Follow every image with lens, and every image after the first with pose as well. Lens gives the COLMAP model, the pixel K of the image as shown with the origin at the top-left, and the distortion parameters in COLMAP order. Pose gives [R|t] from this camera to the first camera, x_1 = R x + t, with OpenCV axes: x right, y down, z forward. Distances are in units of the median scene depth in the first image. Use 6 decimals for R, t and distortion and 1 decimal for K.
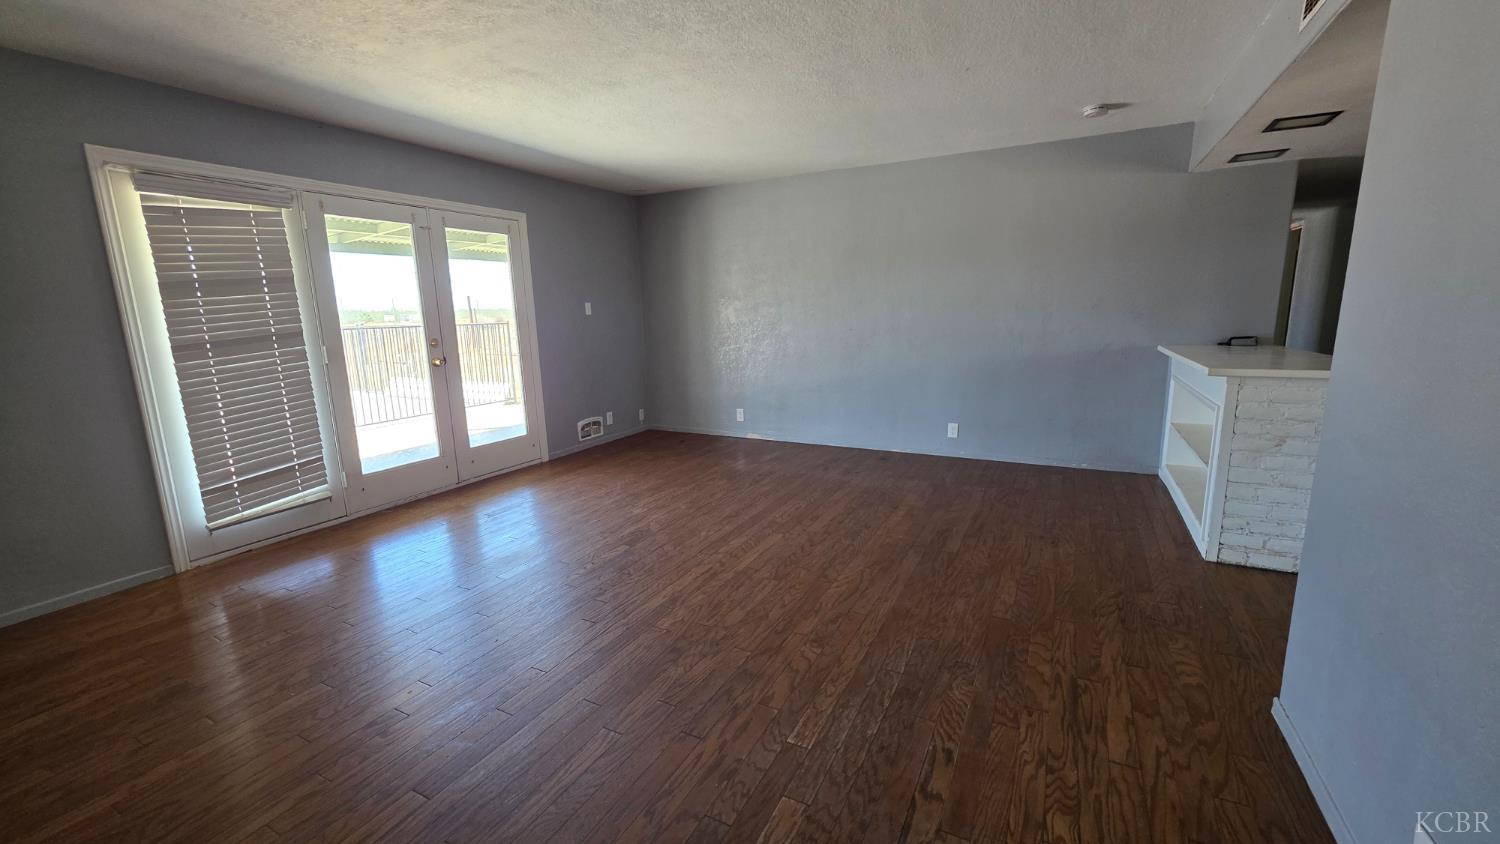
lens RADIAL K [[603.7, 0, 740.4], [0, 603.7, 422.5], [0, 0, 1]] dist [0.000684, 0.000140]
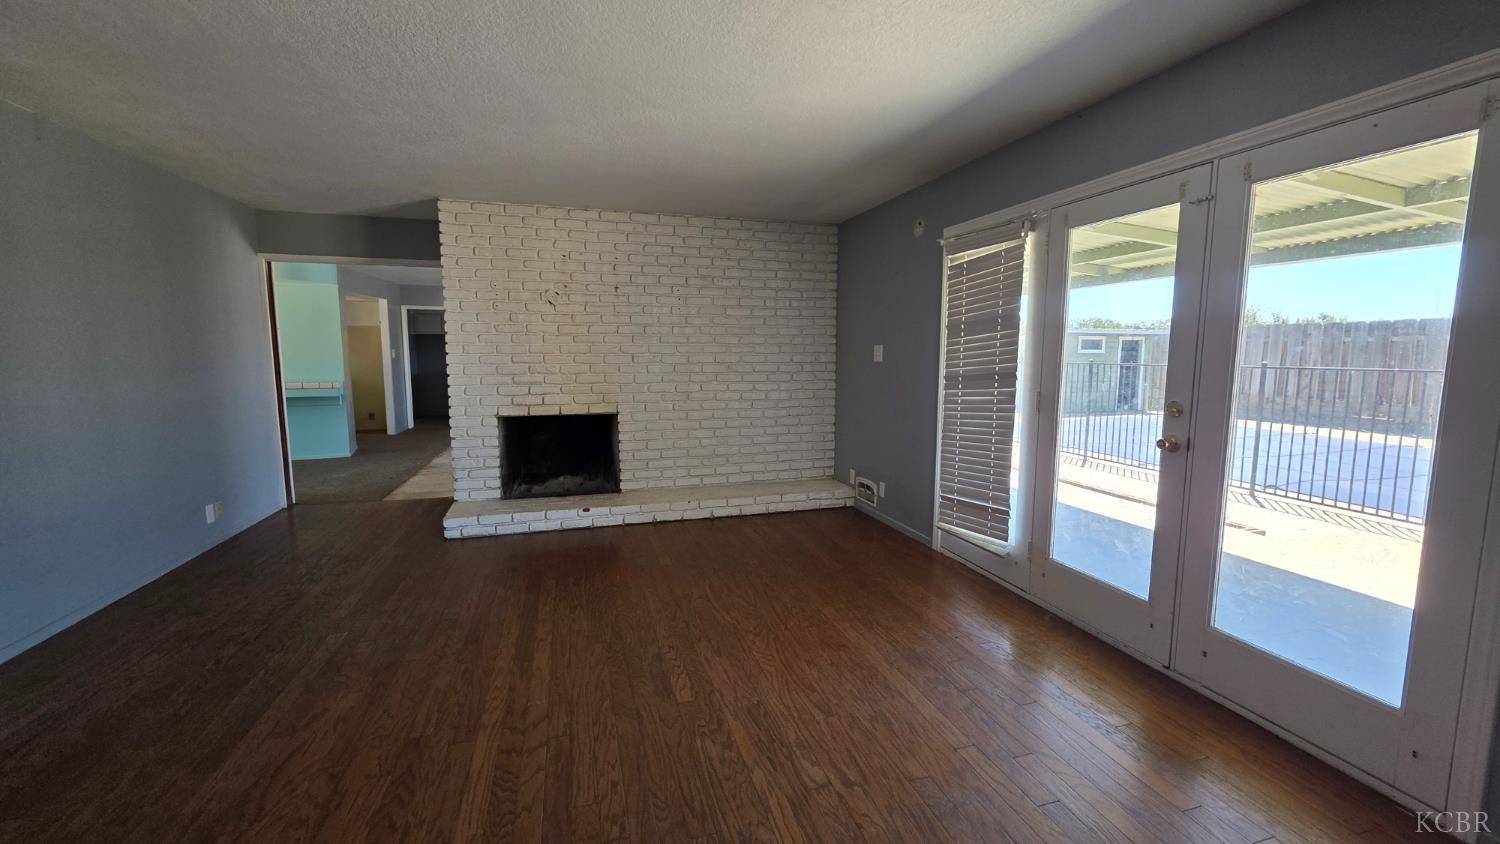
lens RADIAL K [[603.7, 0, 749.9], [0, 603.7, 418.6], [0, 0, 1]] dist [0.000684, 0.000140]
pose [[-0.705206, 0.103643, -0.701386, 0.196034], [-0.114430, 0.959650, 0.256860, -0.270784], [0.699707, 0.261399, -0.664891, 1.341014]]
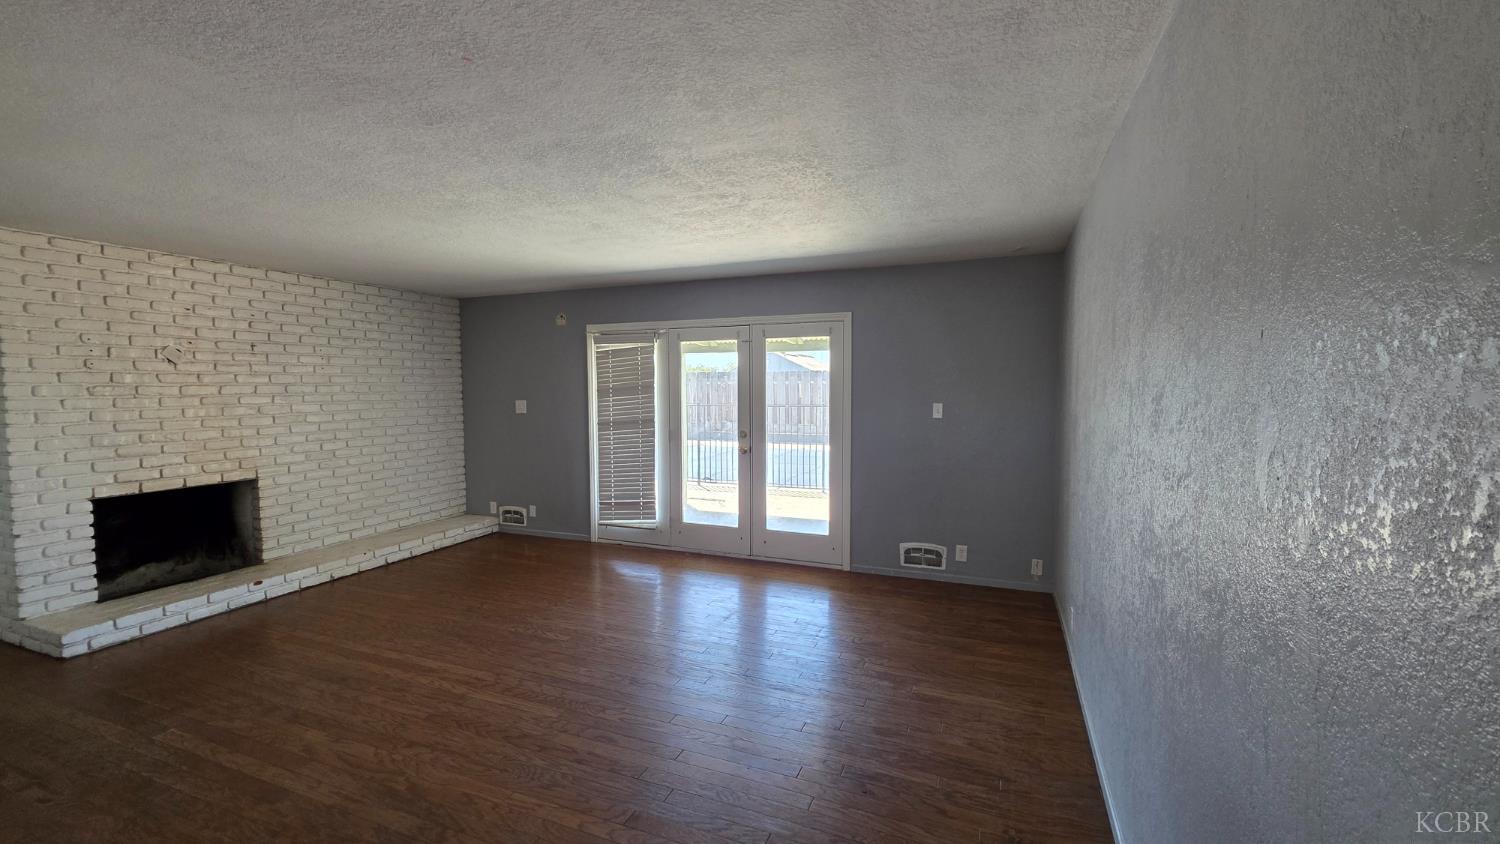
lens RADIAL K [[603.7, 0, 752.4], [0, 603.7, 418.4], [0, 0, 1]] dist [0.000684, 0.000140]
pose [[0.109897, 0.079032, -0.990796, 0.836296], [-0.182204, 0.981544, 0.058084, -0.287718], [0.977100, 0.174144, 0.122269, 1.057128]]
